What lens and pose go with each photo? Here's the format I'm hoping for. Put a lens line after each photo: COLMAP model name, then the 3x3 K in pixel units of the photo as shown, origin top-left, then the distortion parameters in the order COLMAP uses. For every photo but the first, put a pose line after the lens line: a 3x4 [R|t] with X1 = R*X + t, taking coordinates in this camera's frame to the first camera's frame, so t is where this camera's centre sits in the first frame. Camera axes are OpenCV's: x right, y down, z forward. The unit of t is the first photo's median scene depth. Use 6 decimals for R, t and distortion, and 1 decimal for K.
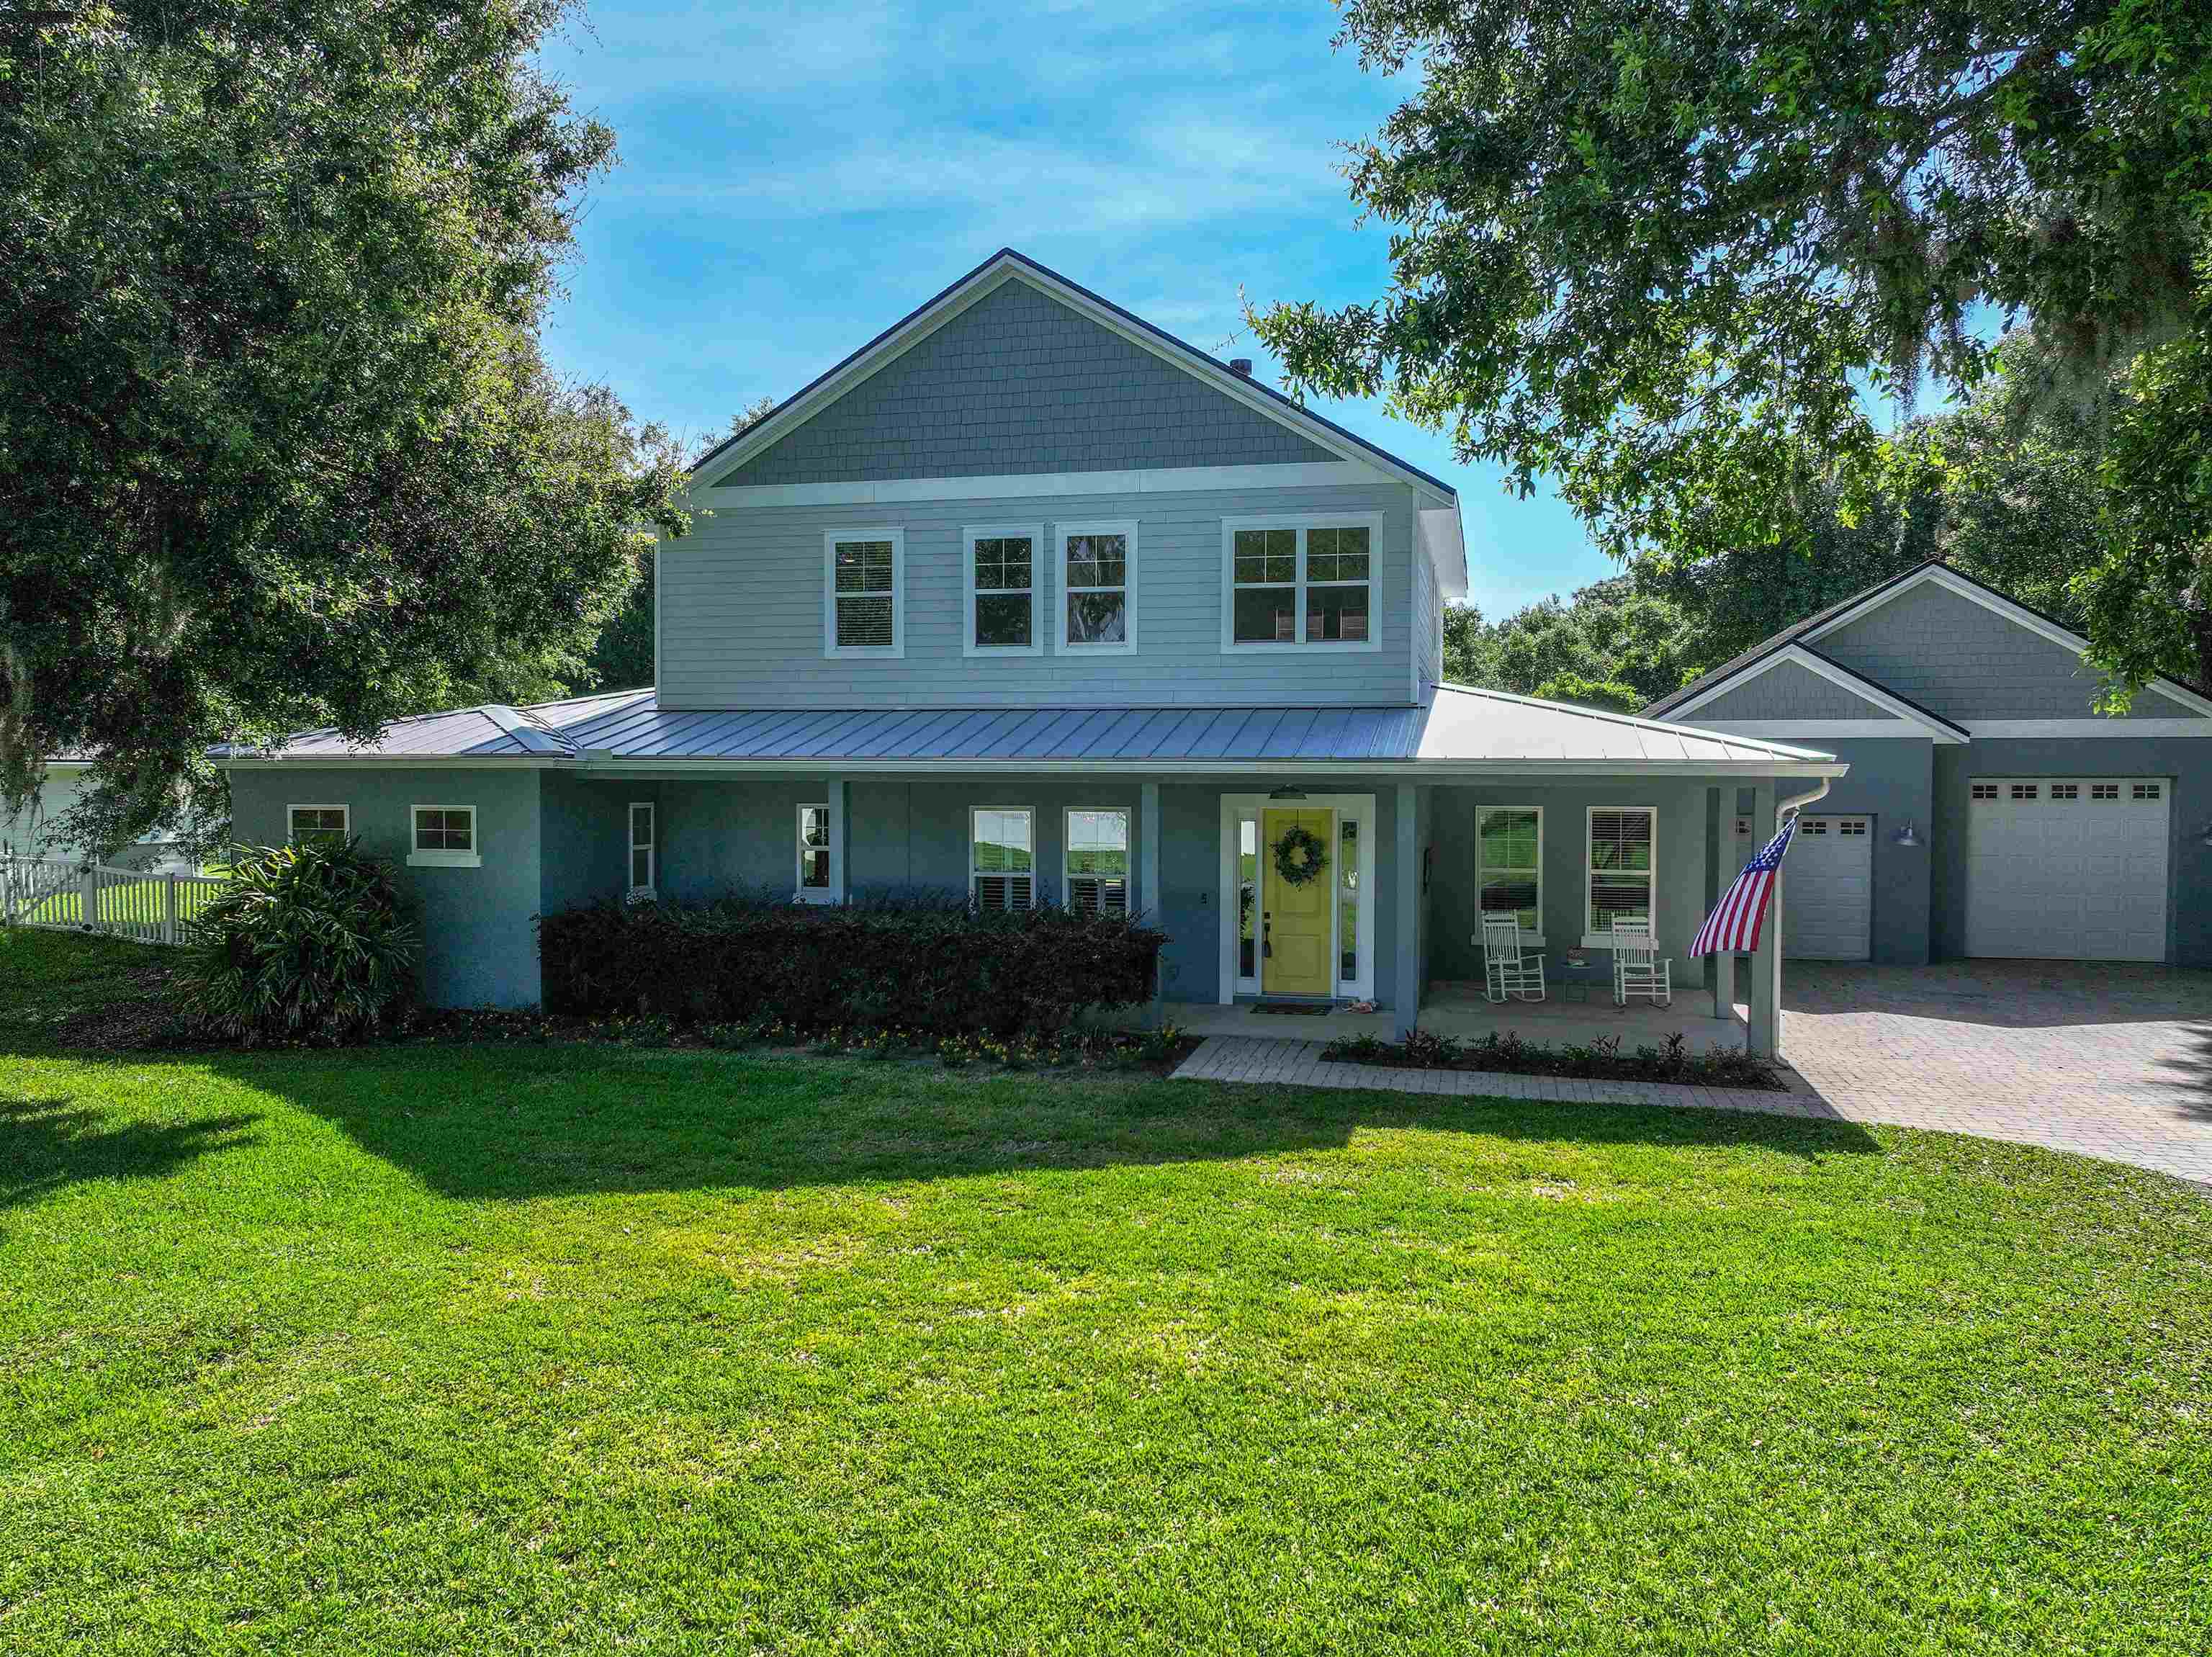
lens RADIAL K [[1554.9, 0, 1192.4], [0, 1554.9, 922.5], [0, 0, 1]] dist [0.008143, 0.004725]
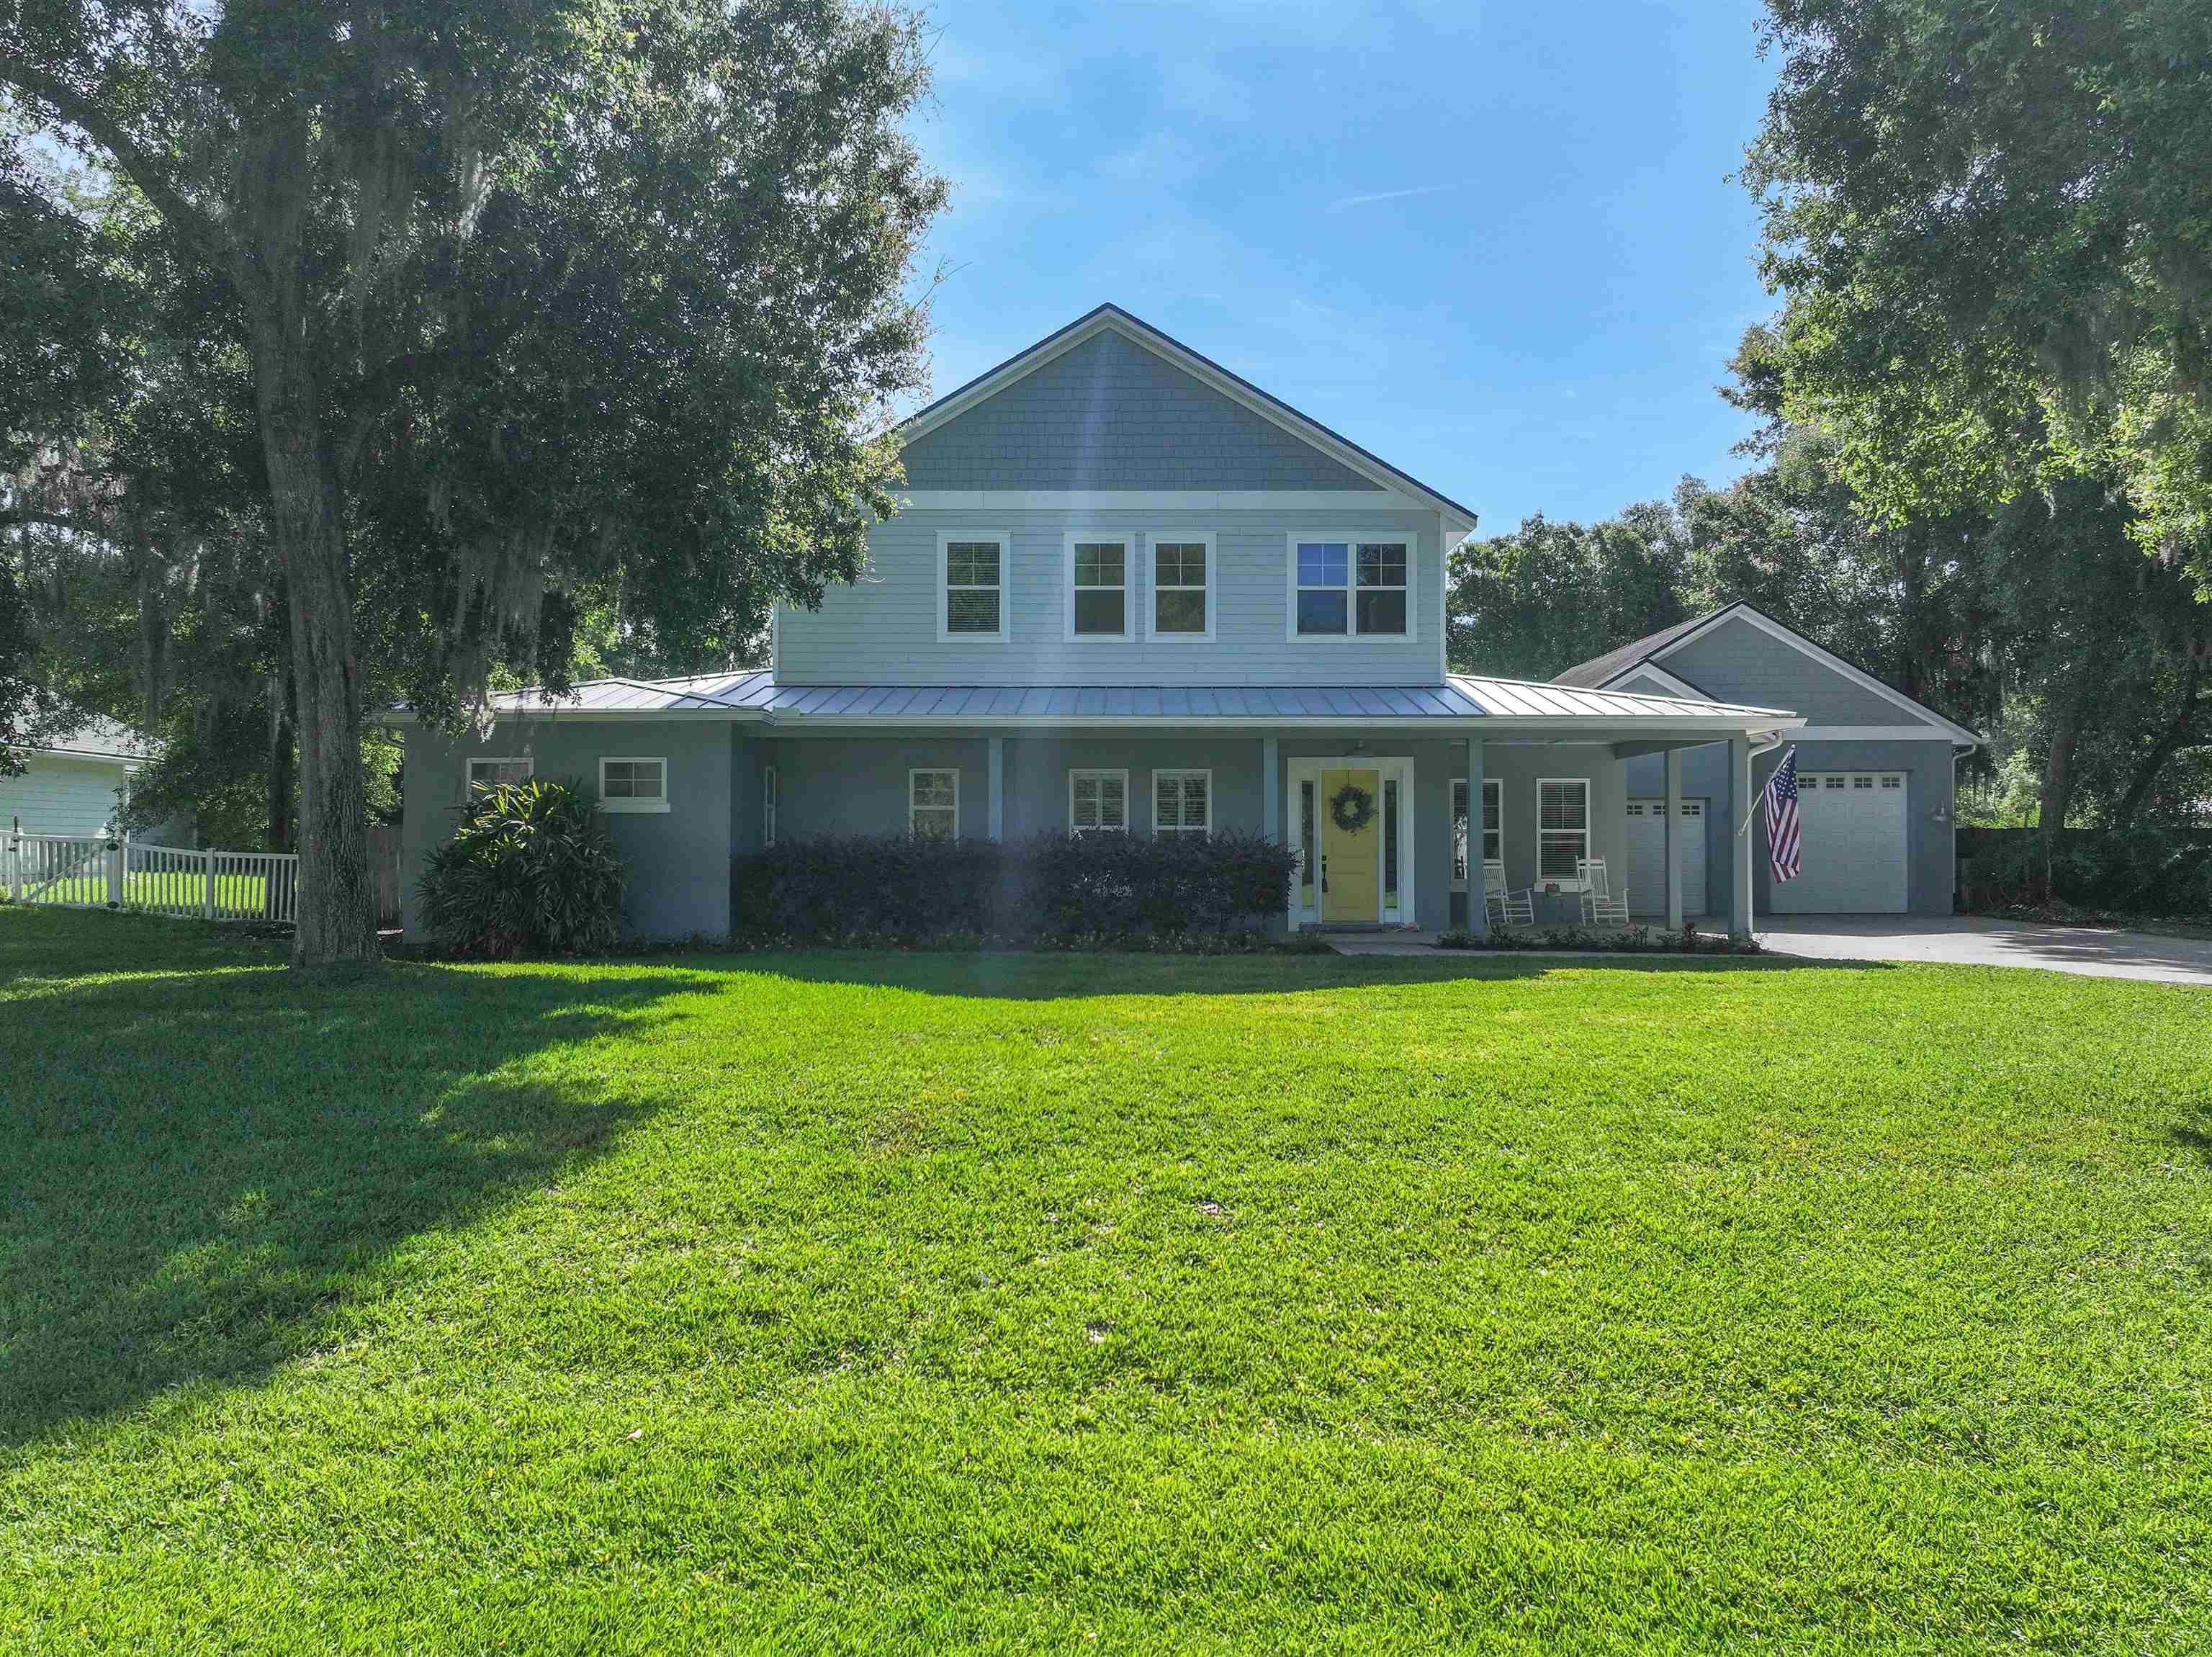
lens RADIAL K [[1554.9, 0, 1192.4], [0, 1554.9, 922.5], [0, 0, 1]] dist [0.008143, 0.004725]
pose [[0.971269, -0.016642, 0.237400, -0.341364], [0.029134, 0.998363, -0.049212, 0.102608], [-0.236193, 0.054714, 0.970165, -0.152902]]
